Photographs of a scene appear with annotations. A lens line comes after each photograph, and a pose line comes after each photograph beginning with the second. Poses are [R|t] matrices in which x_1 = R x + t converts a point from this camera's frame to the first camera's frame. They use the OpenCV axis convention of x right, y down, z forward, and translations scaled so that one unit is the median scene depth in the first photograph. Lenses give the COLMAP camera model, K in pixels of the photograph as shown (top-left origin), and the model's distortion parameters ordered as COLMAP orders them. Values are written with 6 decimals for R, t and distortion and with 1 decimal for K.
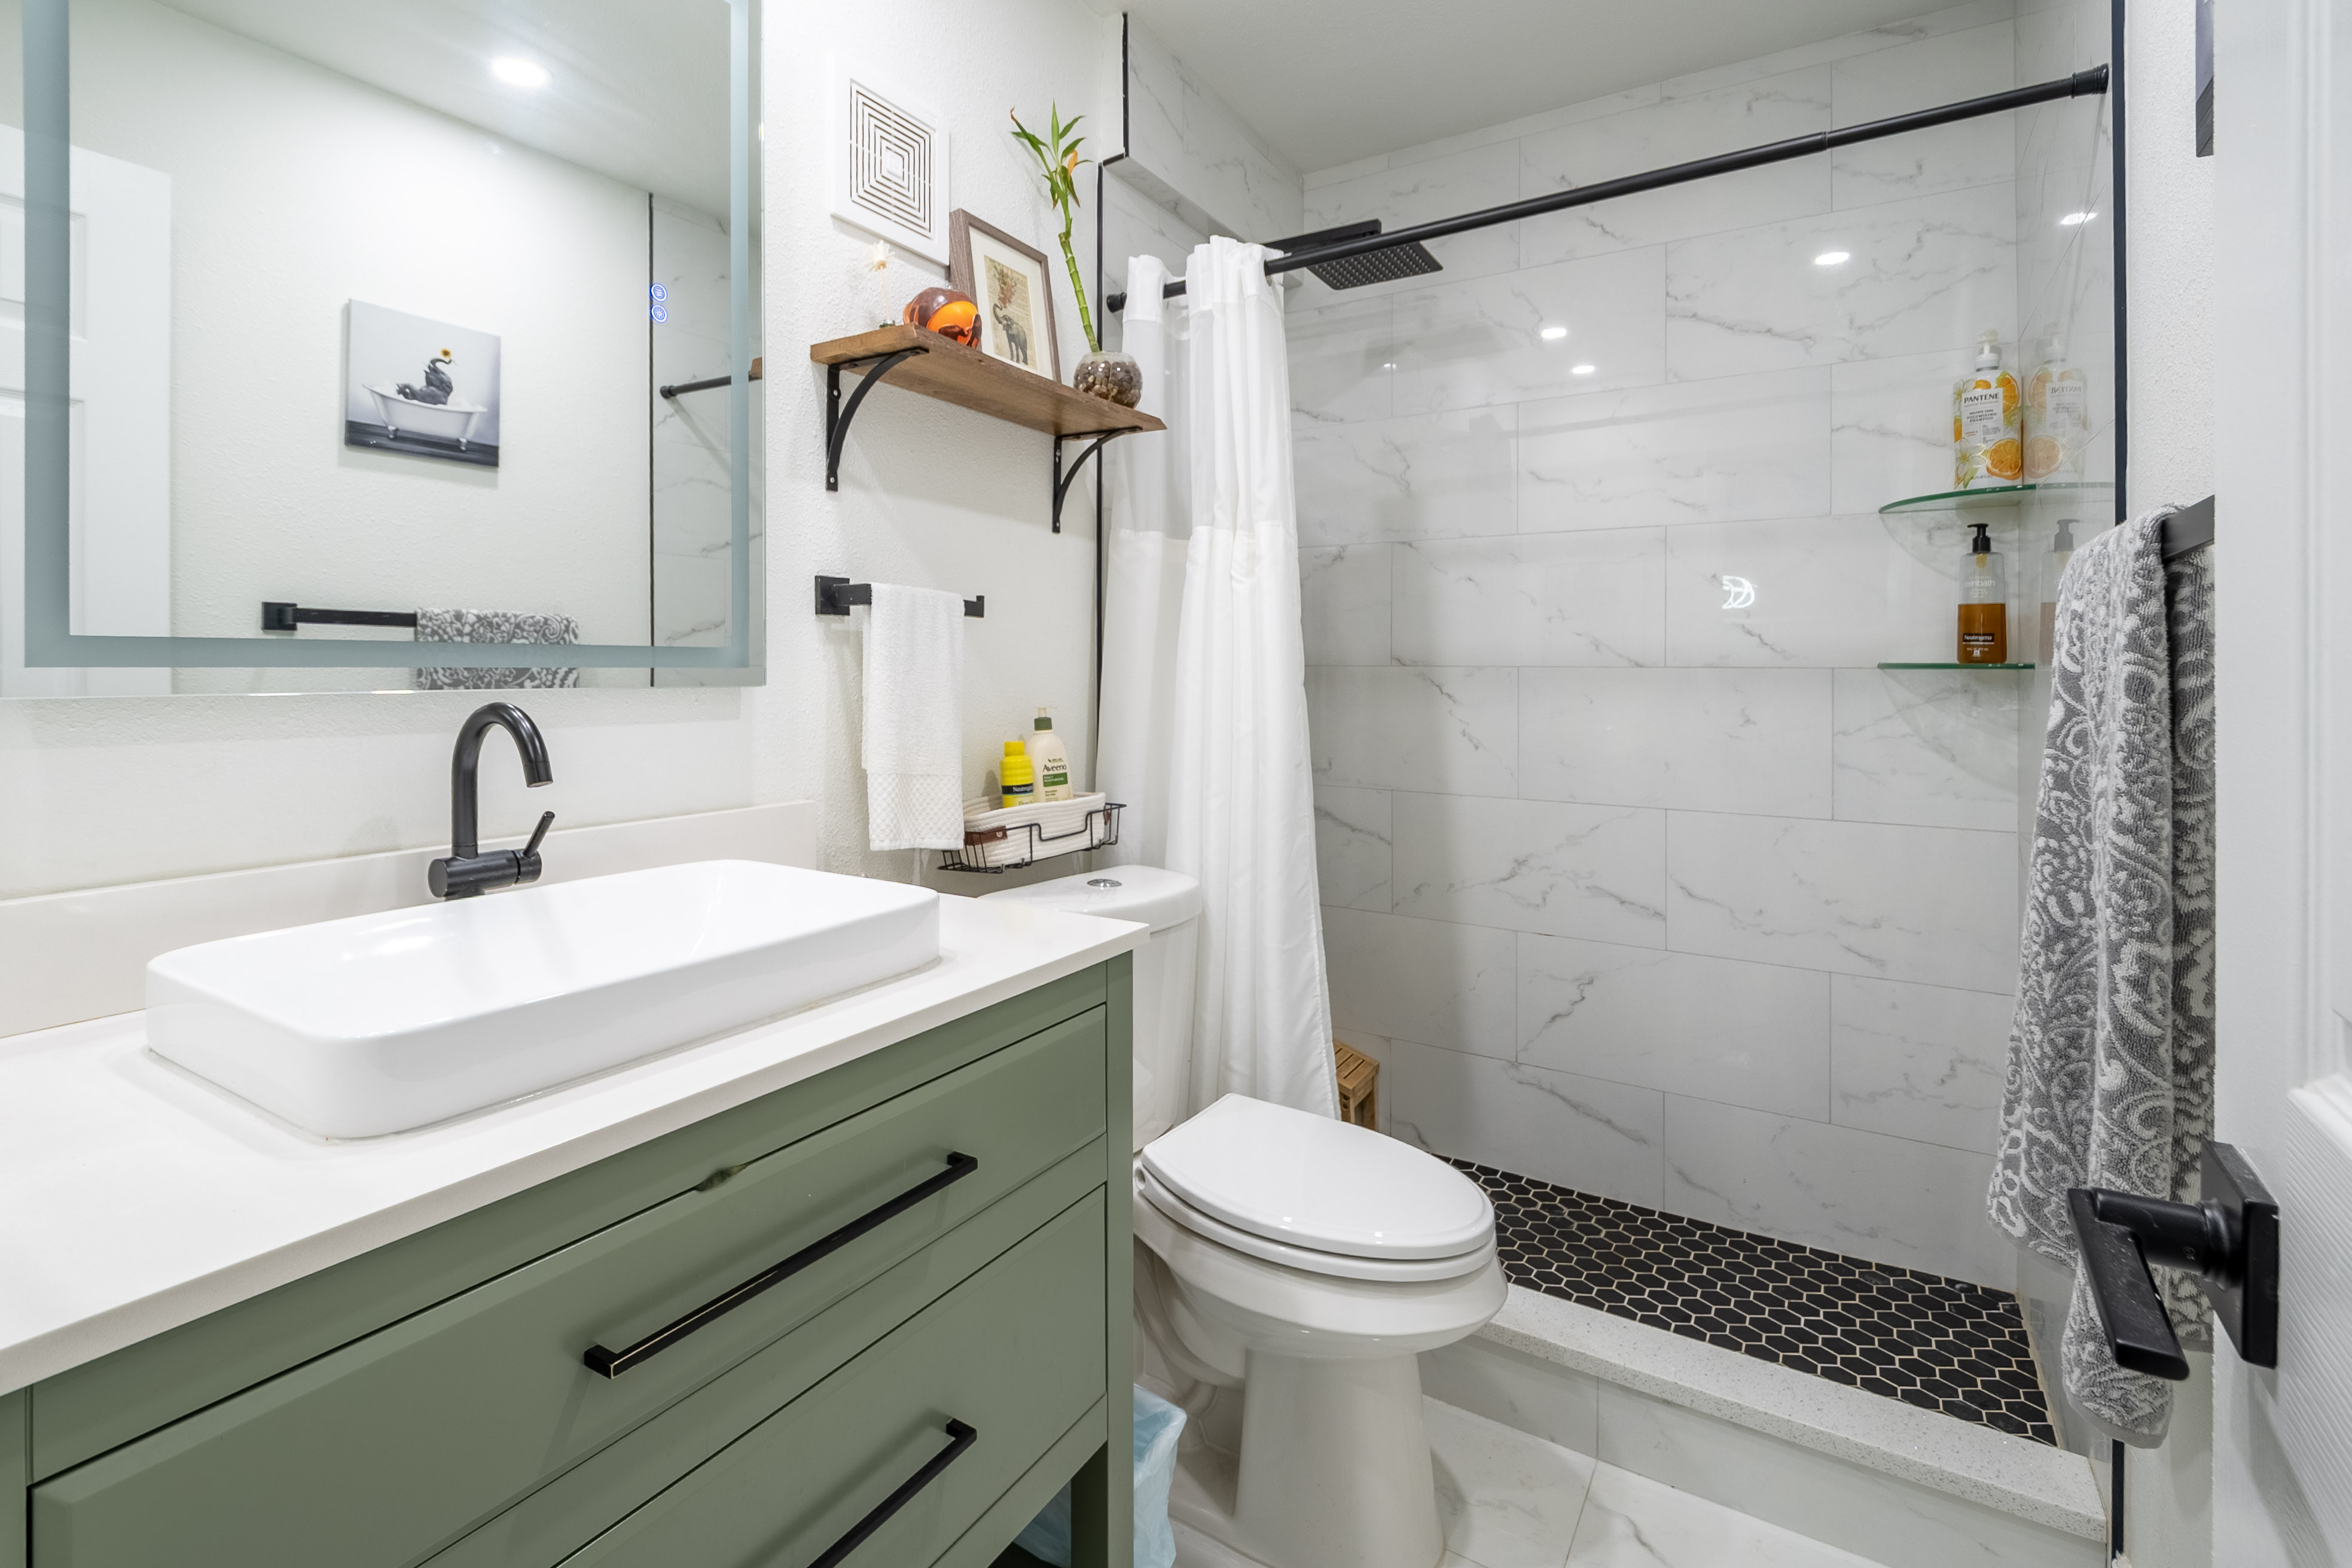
lens RADIAL K [[1035.1, 0, 1233.6], [0, 1035.1, 682.6], [0, 0, 1]] dist [0.012262, -0.012649]
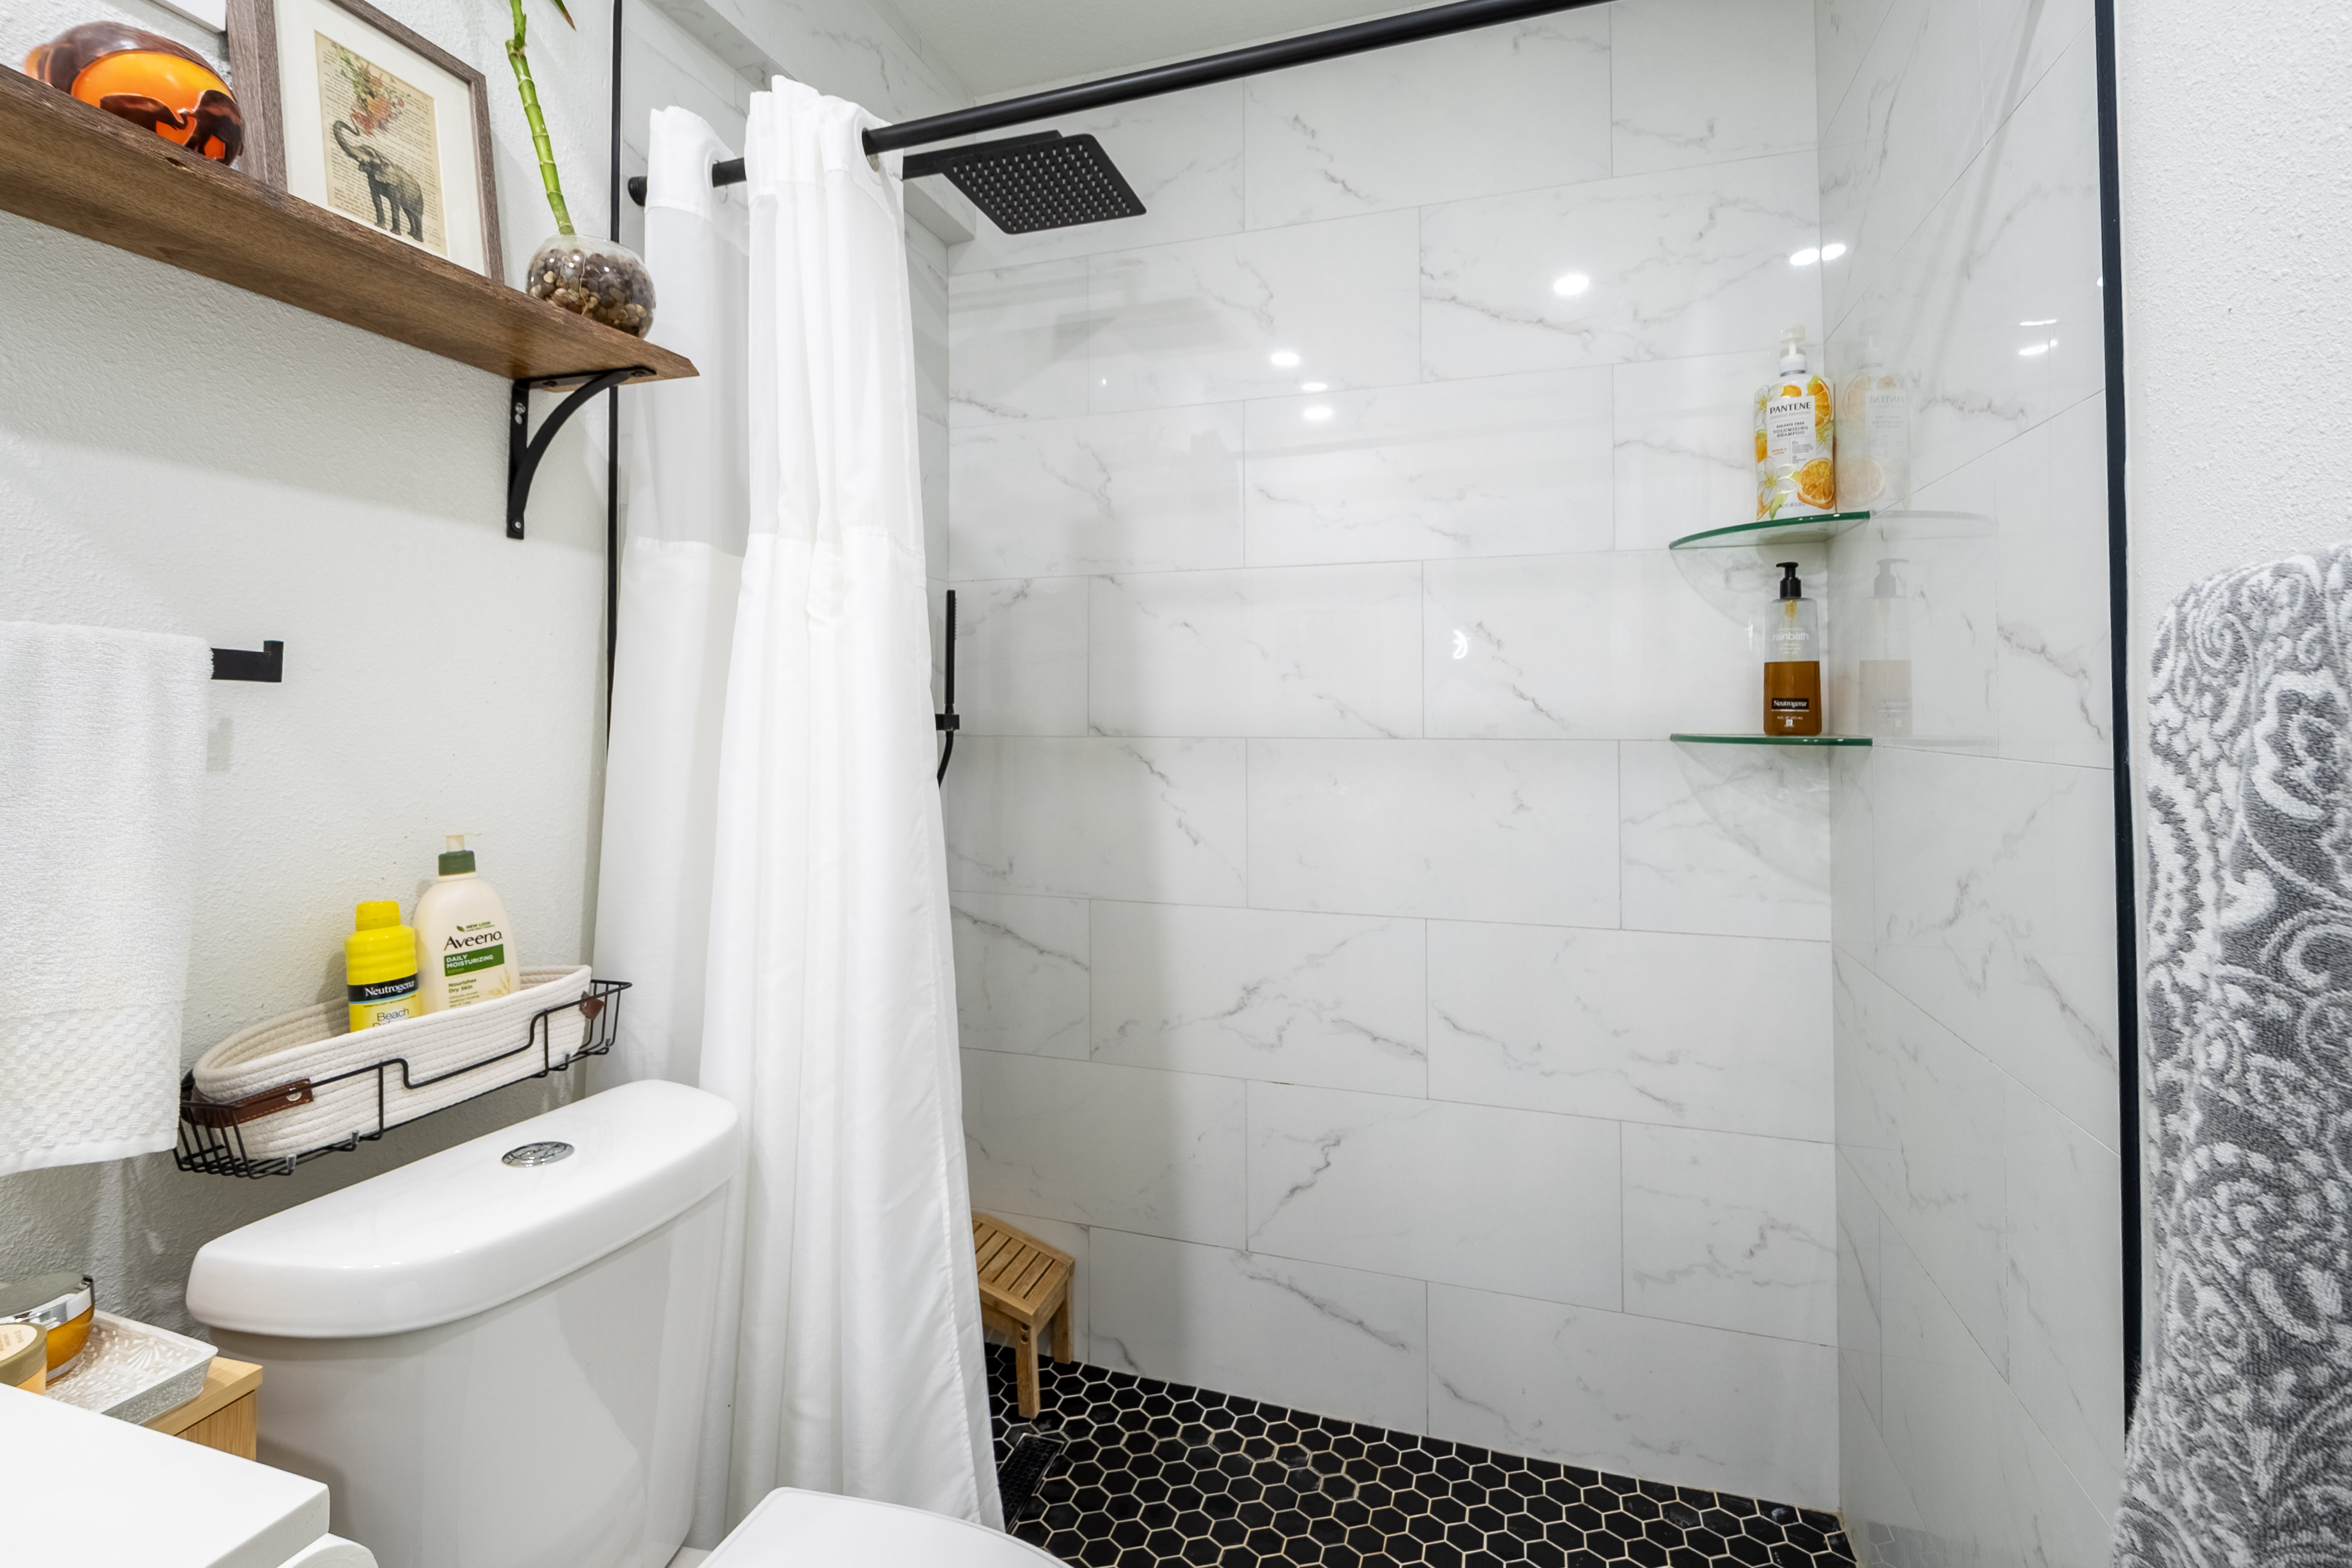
lens RADIAL K [[1063.5, 0, 1203.1], [0, 1063.5, 797.4], [0, 0, 1]] dist [0.008581, -0.008228]
pose [[0.975332, -0.023341, 0.219505, 0.082711], [0.010042, 0.998056, 0.061512, -0.025783], [-0.220514, -0.057790, 0.973670, 0.280429]]
